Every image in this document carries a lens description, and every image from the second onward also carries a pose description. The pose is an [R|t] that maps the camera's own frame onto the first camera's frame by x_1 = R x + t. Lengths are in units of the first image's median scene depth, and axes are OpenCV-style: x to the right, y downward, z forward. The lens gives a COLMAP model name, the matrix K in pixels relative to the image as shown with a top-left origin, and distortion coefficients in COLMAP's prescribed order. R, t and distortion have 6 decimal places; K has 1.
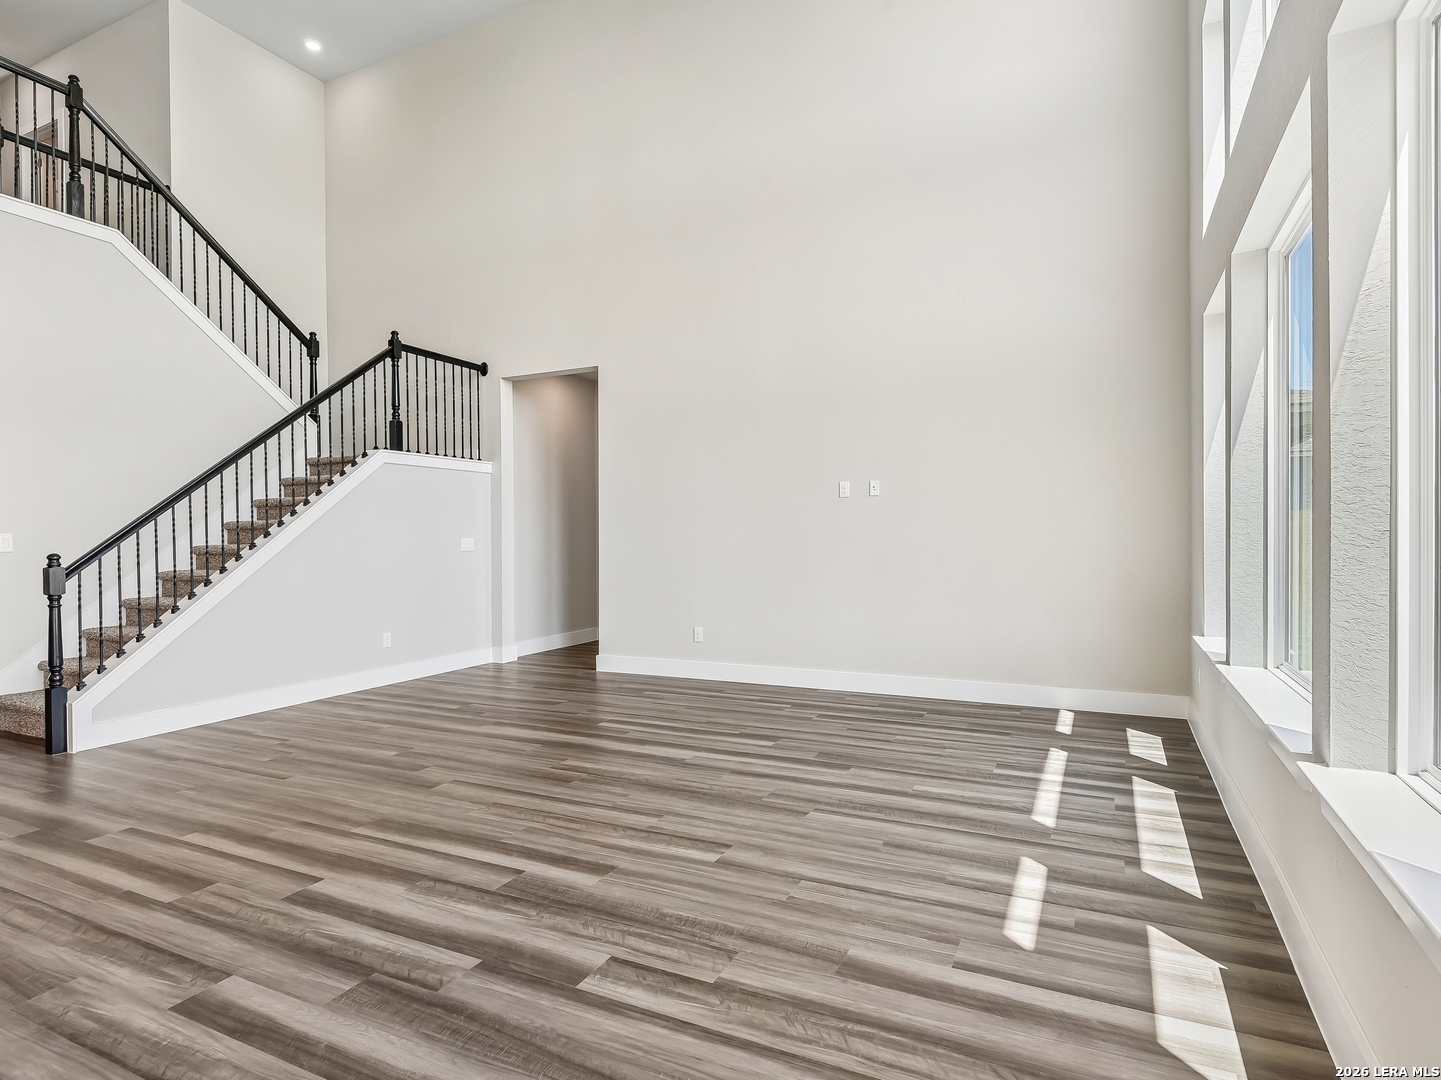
lens RADIAL K [[788.5, 0, 745.0], [0, 788.5, 545.9], [0, 0, 1]] dist [0.002165, -0.006266]
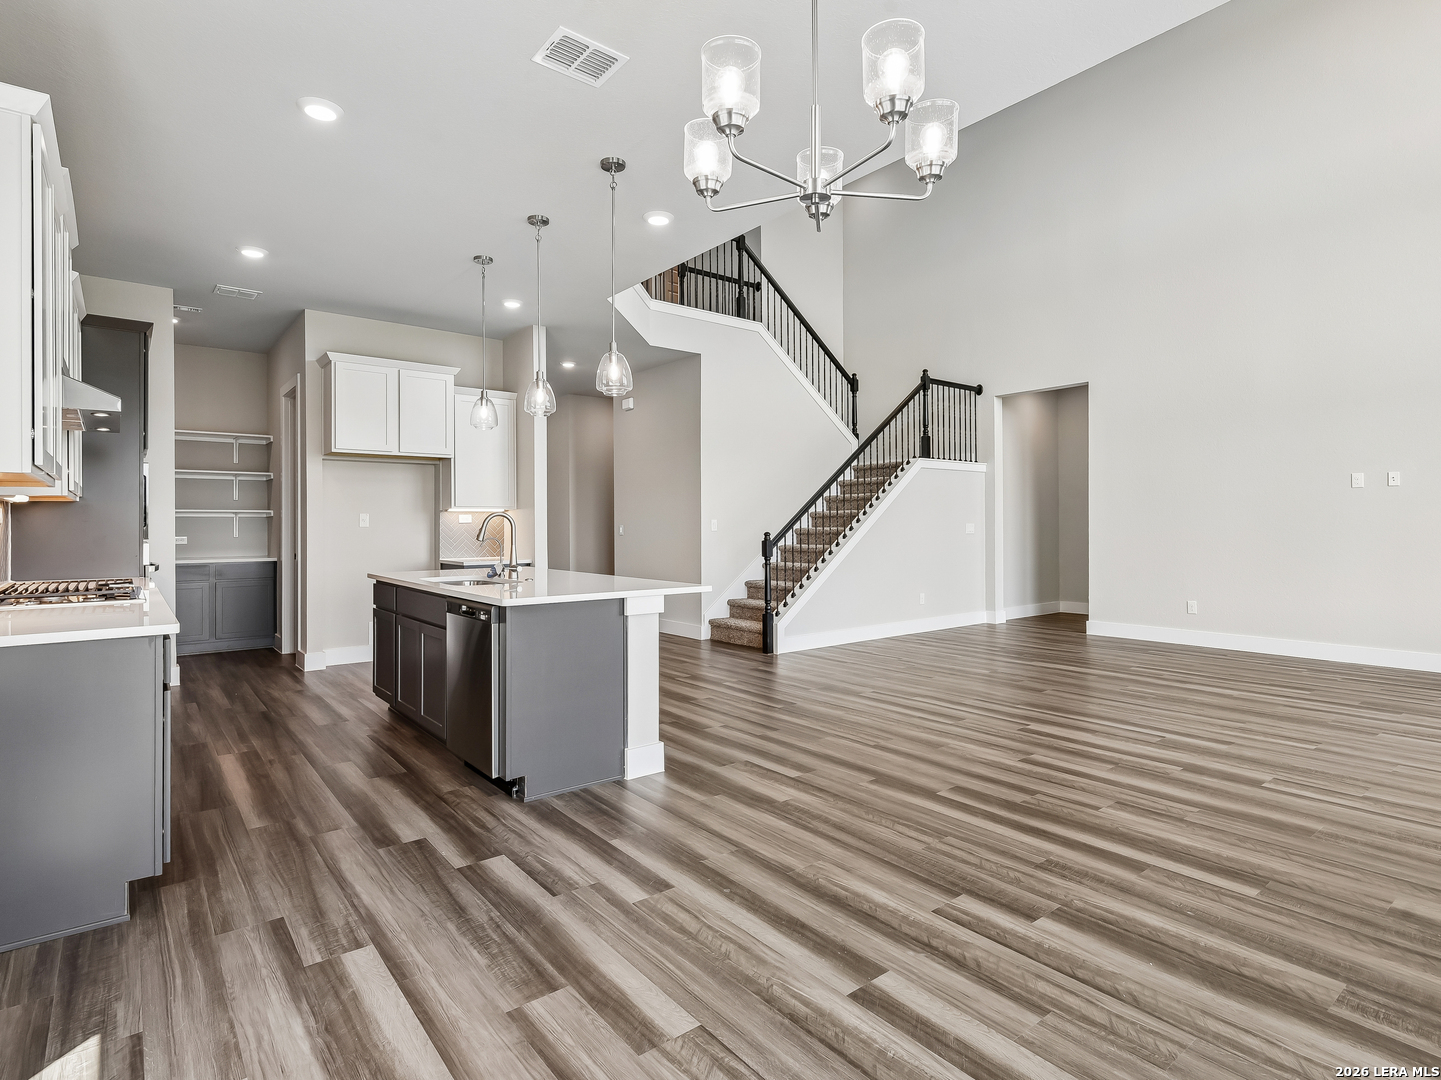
lens RADIAL K [[766.8, 0, 734.0], [0, 766.8, 514.2], [0, 0, 1]] dist [0.014563, -0.005155]
pose [[0.892651, -0.002063, -0.450744, -0.145295], [-0.008080, 0.999756, -0.020577, 0.004042], [0.450676, 0.022010, 0.892416, -0.311236]]
